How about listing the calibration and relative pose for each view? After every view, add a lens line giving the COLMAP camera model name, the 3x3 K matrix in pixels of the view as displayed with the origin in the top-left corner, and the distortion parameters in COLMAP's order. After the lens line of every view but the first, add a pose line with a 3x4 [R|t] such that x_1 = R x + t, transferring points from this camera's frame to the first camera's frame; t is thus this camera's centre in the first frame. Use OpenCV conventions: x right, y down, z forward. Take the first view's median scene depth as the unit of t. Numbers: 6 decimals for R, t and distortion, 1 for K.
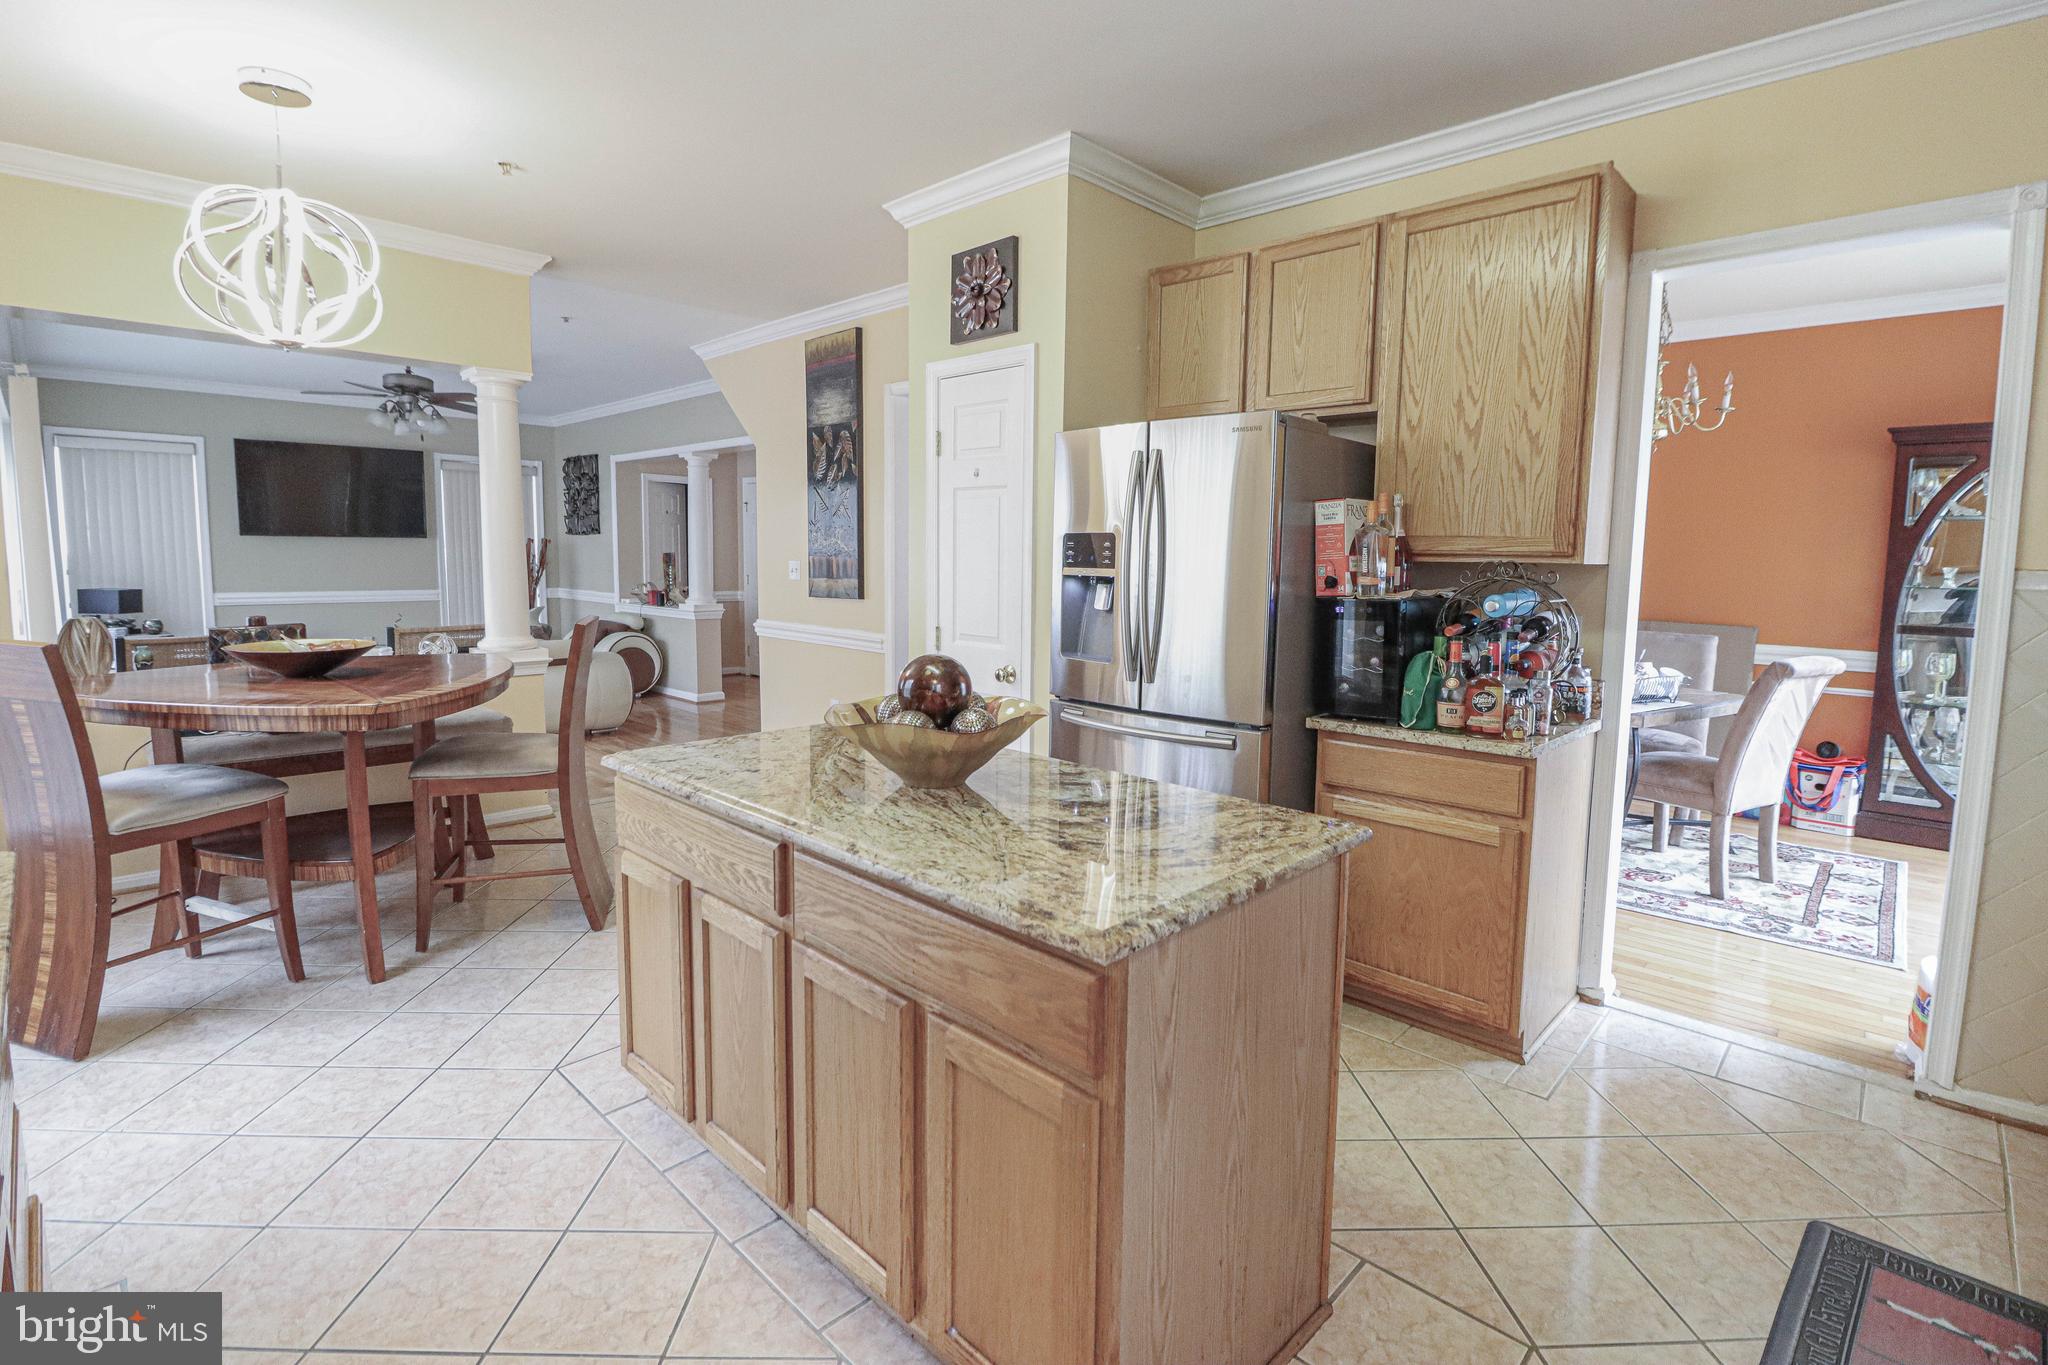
lens RADIAL K [[973.7, 0, 1027.5], [0, 973.7, 661.3], [0, 0, 1]] dist [-0.007093, -0.005233]
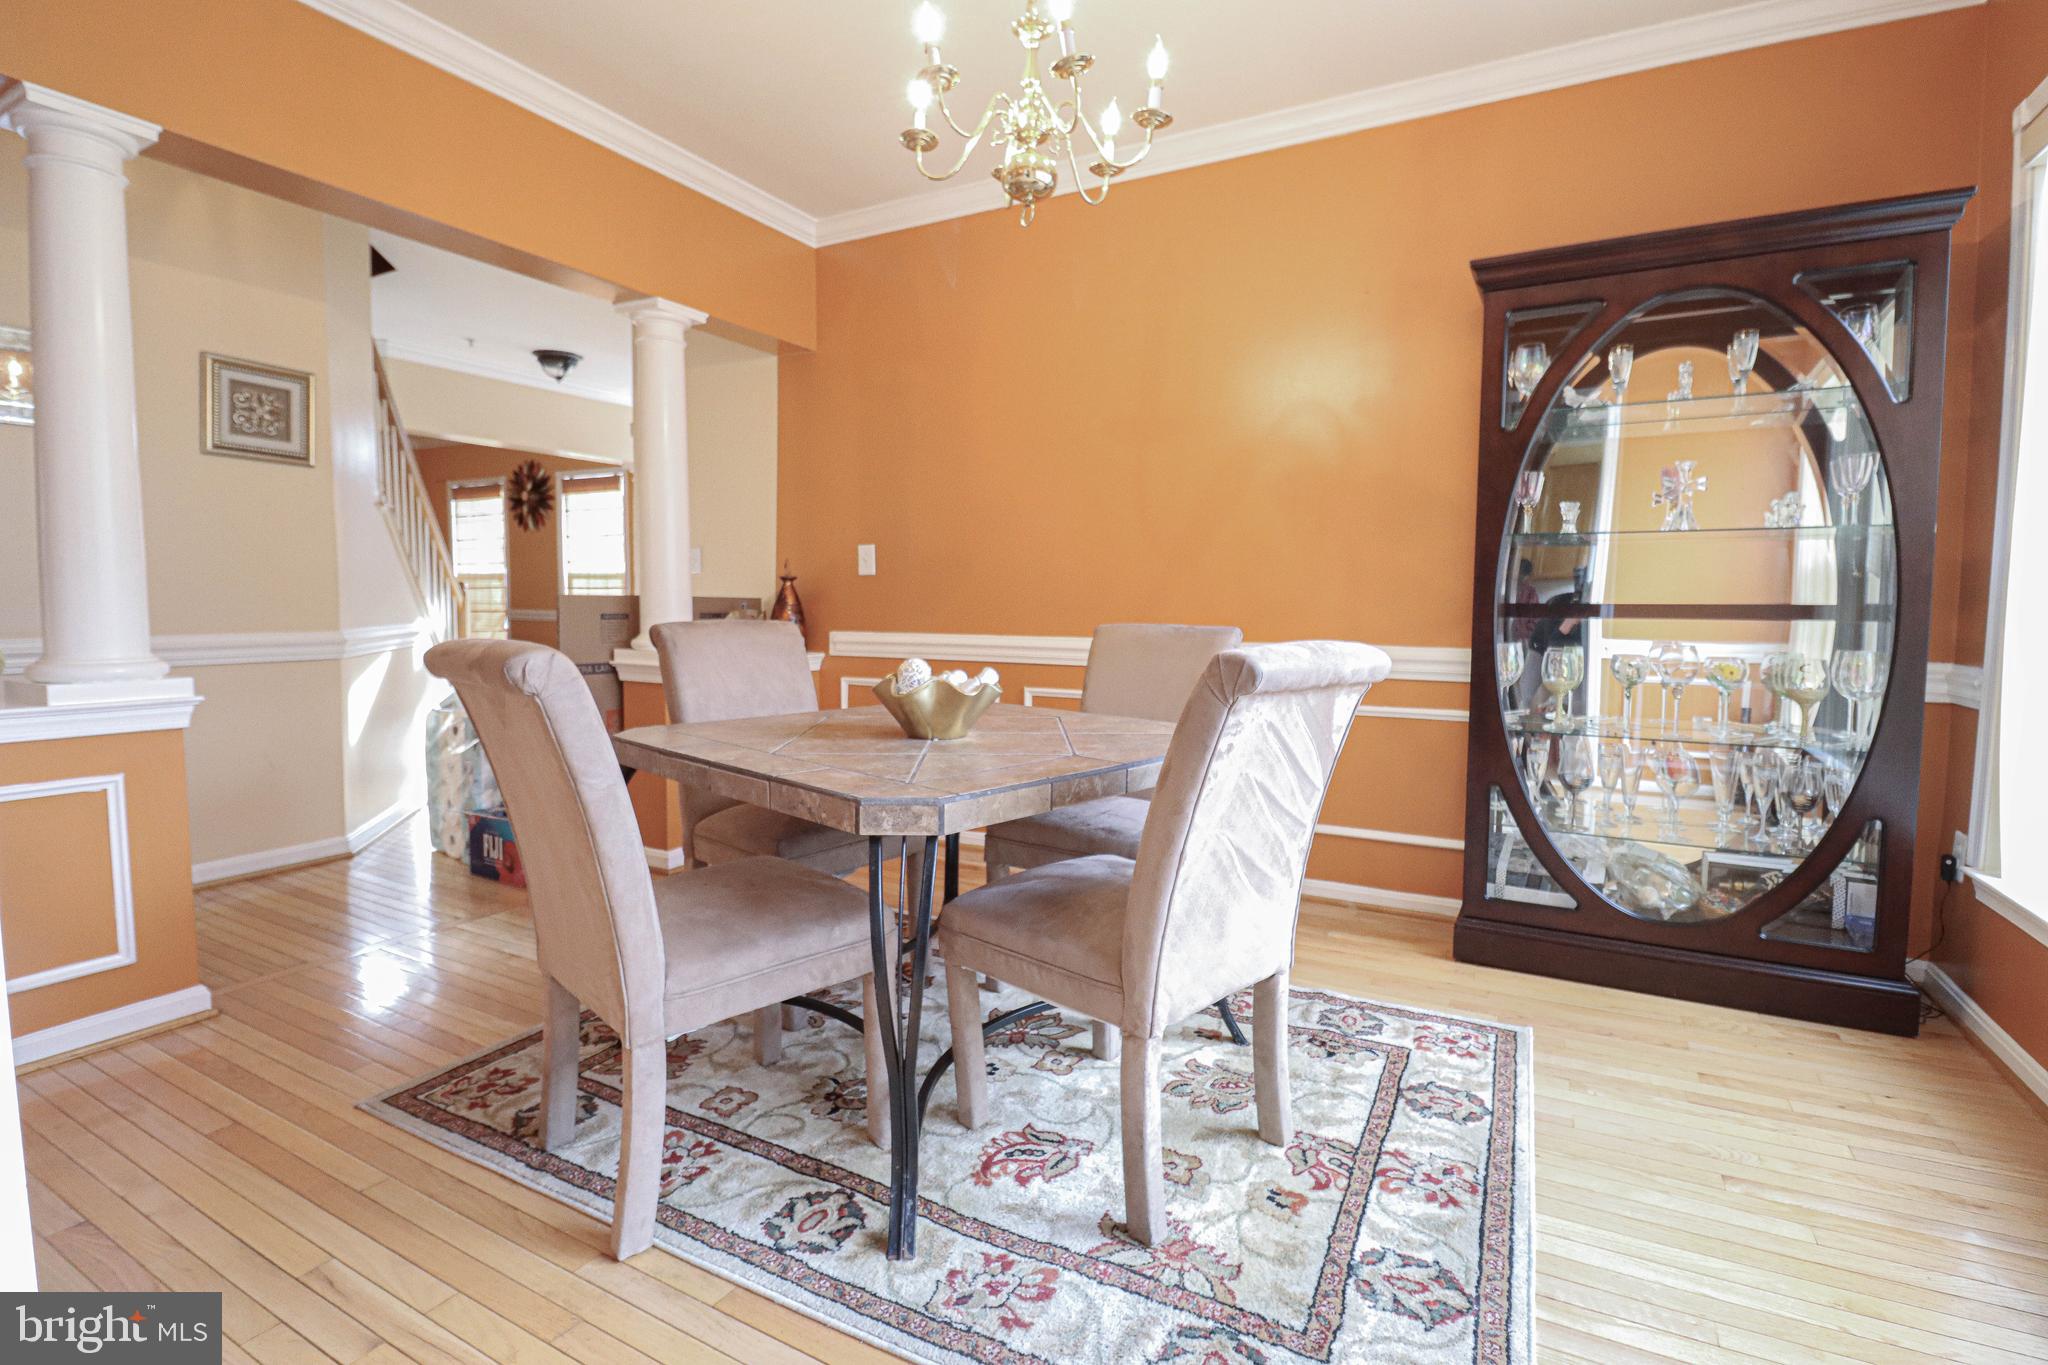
lens RADIAL K [[973.7, 0, 1018.8], [0, 973.7, 682.1], [0, 0, 1]] dist [-0.007093, -0.005233]
pose [[0.965870, -0.032084, 0.257032, 0.455708], [0.037362, 0.999179, -0.015677, 0.011347], [-0.256318, 0.024745, 0.966276, 0.493380]]
